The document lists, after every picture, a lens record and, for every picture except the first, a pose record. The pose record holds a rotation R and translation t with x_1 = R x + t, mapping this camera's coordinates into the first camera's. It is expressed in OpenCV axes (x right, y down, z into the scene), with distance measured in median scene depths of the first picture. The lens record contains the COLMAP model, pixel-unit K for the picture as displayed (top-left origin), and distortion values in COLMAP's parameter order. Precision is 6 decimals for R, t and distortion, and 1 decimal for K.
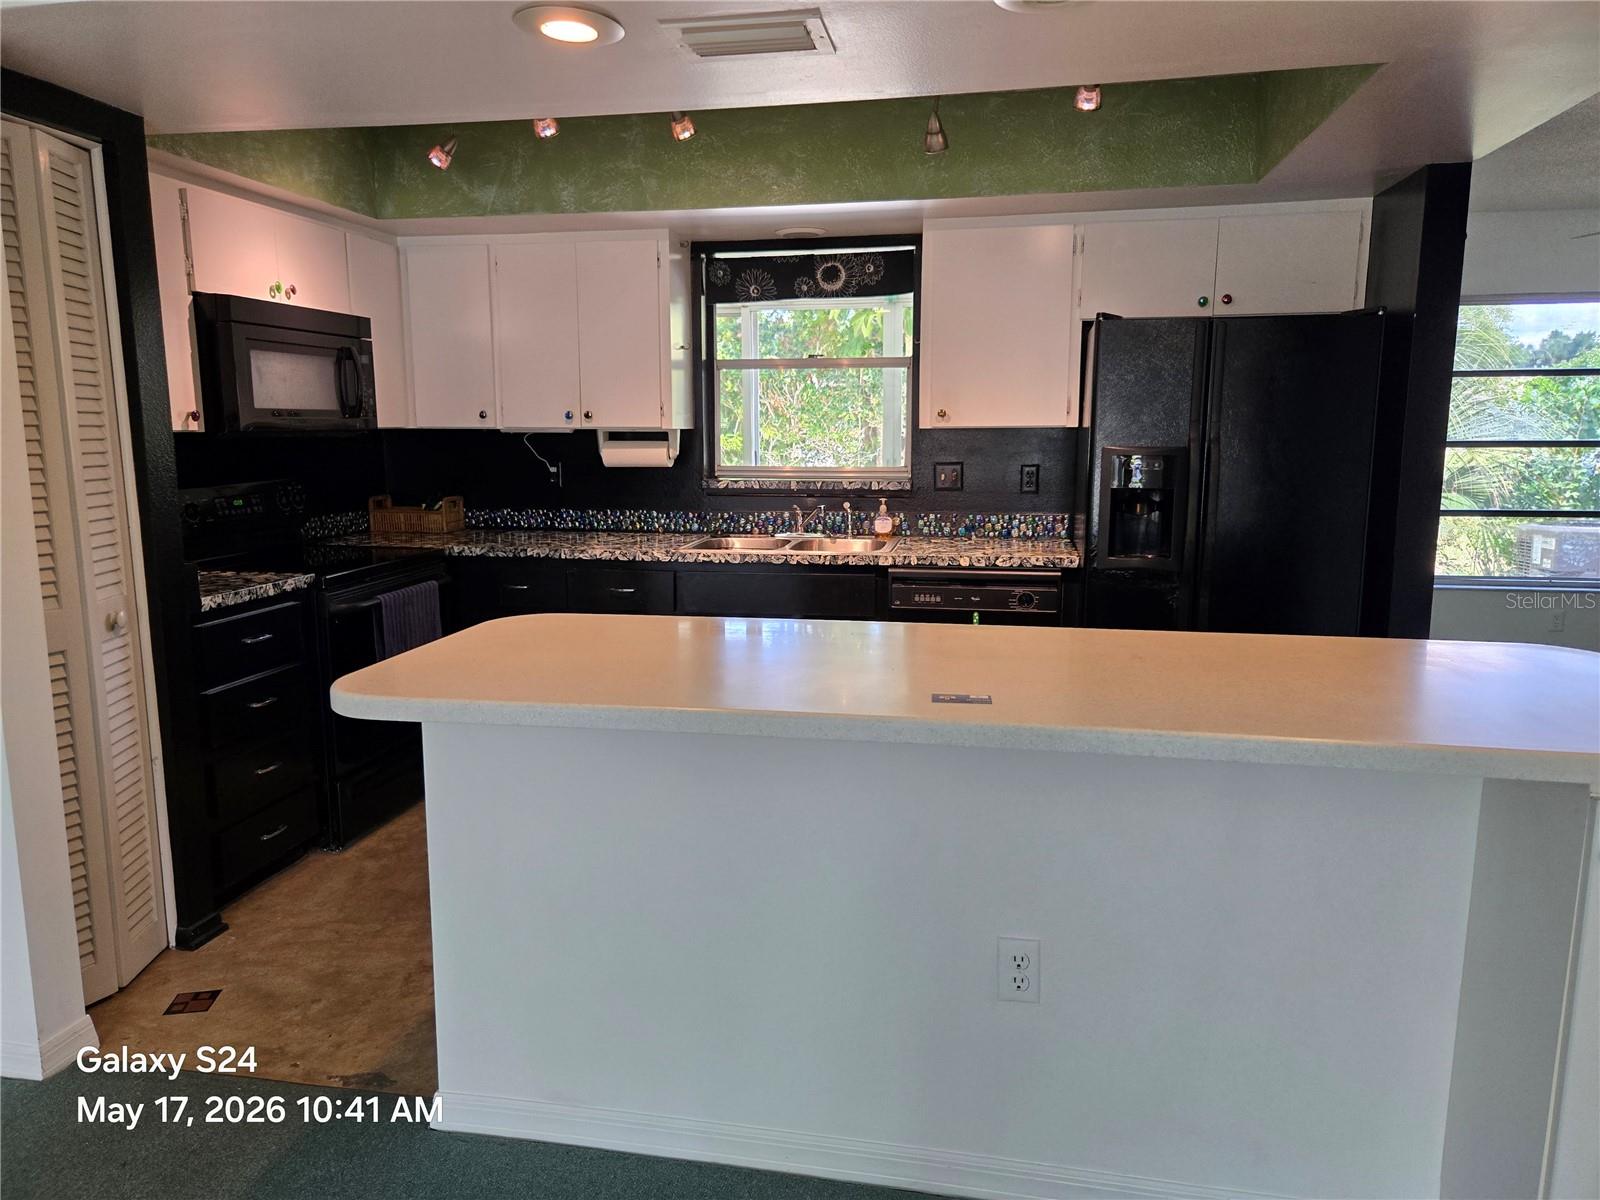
lens RADIAL K [[1080.8, 0, 799.5], [0, 1080.8, 593.9], [0, 0, 1]] dist [0.061868, -0.050148]
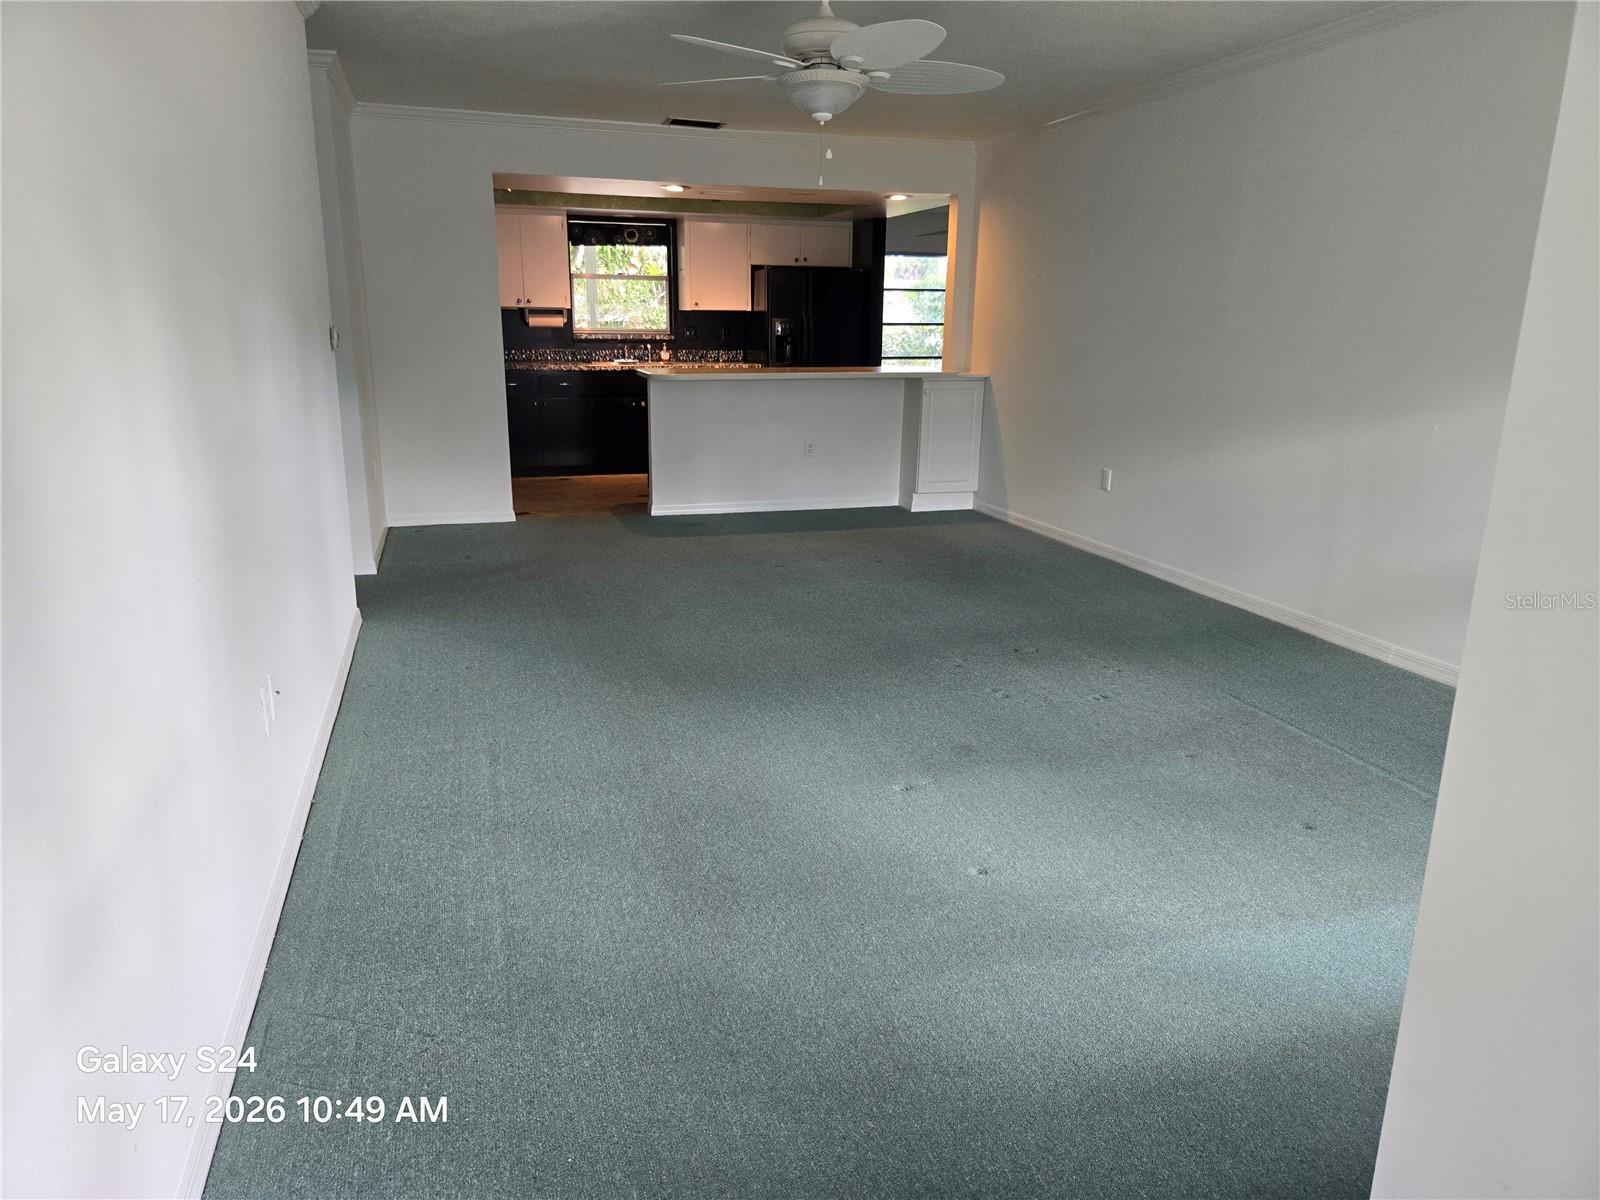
lens RADIAL K [[1080.8, 0, 799.6], [0, 1080.8, 614.5], [0, 0, 1]] dist [0.061868, -0.050148]
pose [[0.898775, -0.106221, 0.425349, -0.663166], [0.052074, 0.989202, 0.136996, 0.166807], [-0.435307, -0.100979, 0.894601, -1.129110]]
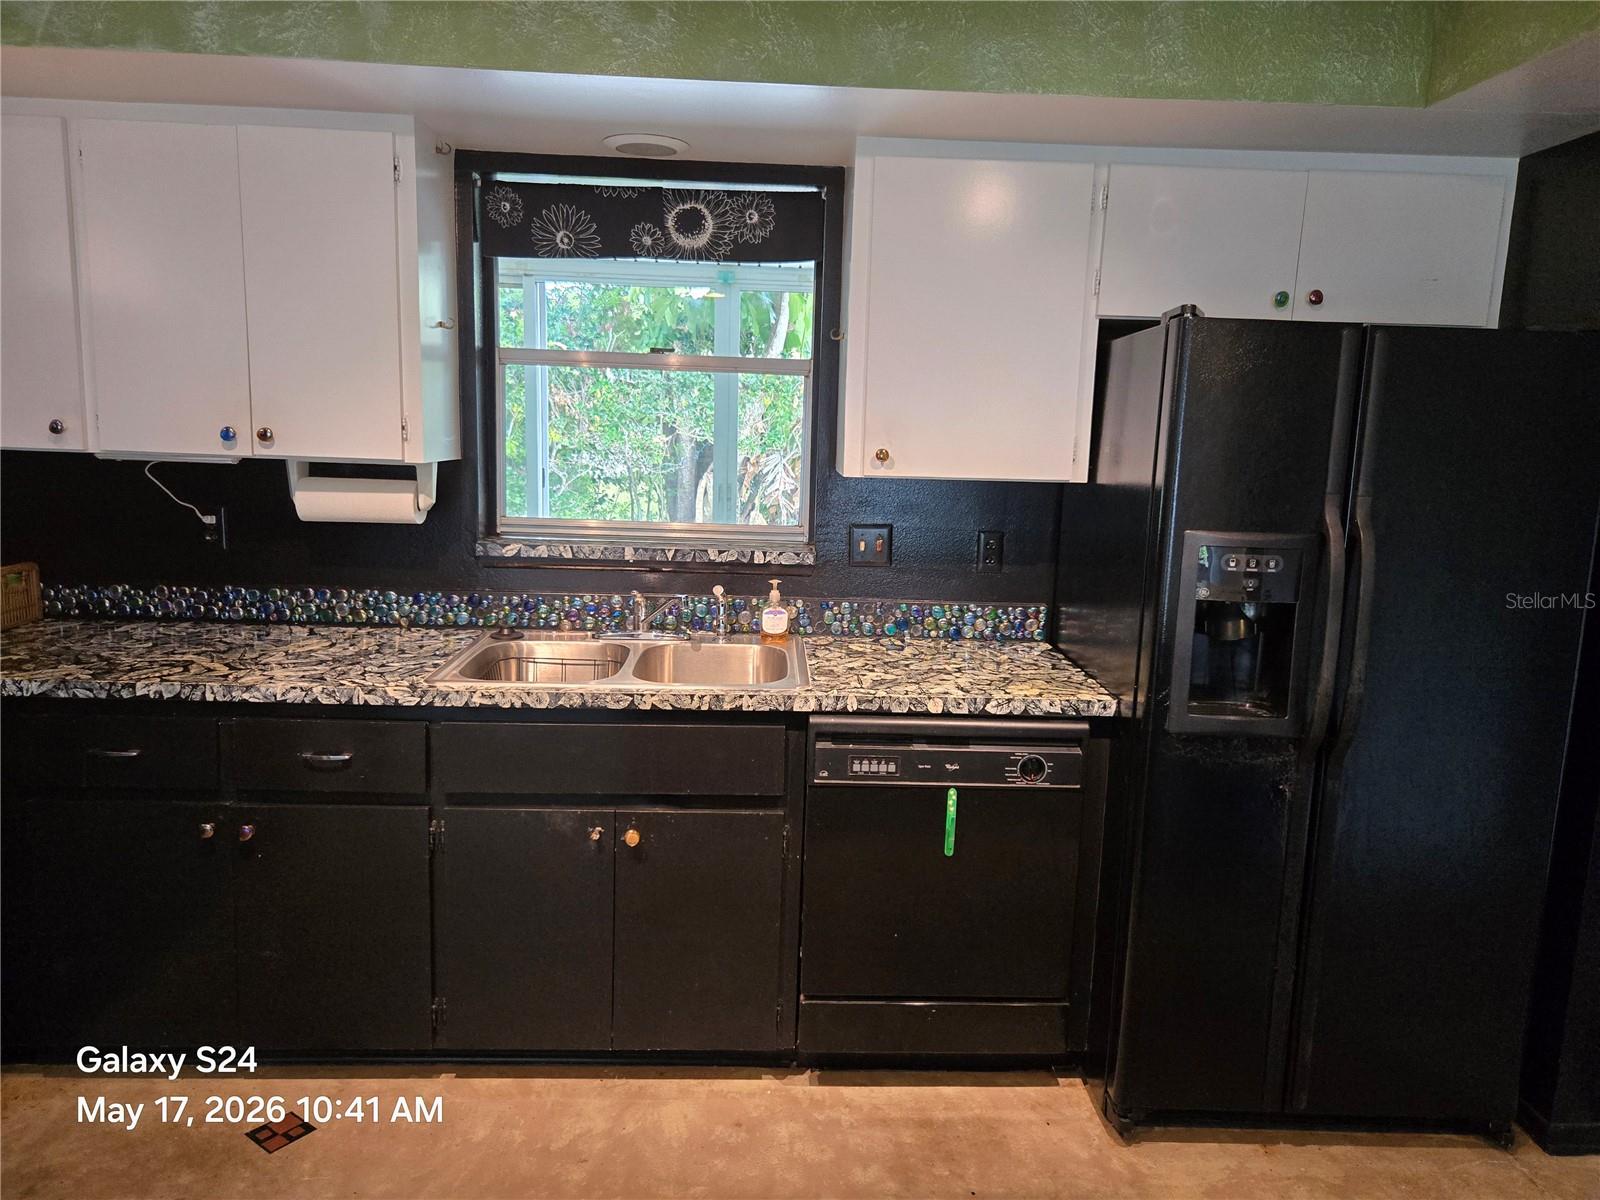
lens RADIAL K [[1080.8, 0, 811.8], [0, 1080.8, 594.1], [0, 0, 1]] dist [0.061868, -0.050148]
pose [[0.975458, -0.001100, 0.220183, -0.041273], [-0.000463, 0.999975, 0.007046, -0.083599], [-0.220185, -0.006975, 0.975433, 0.369426]]
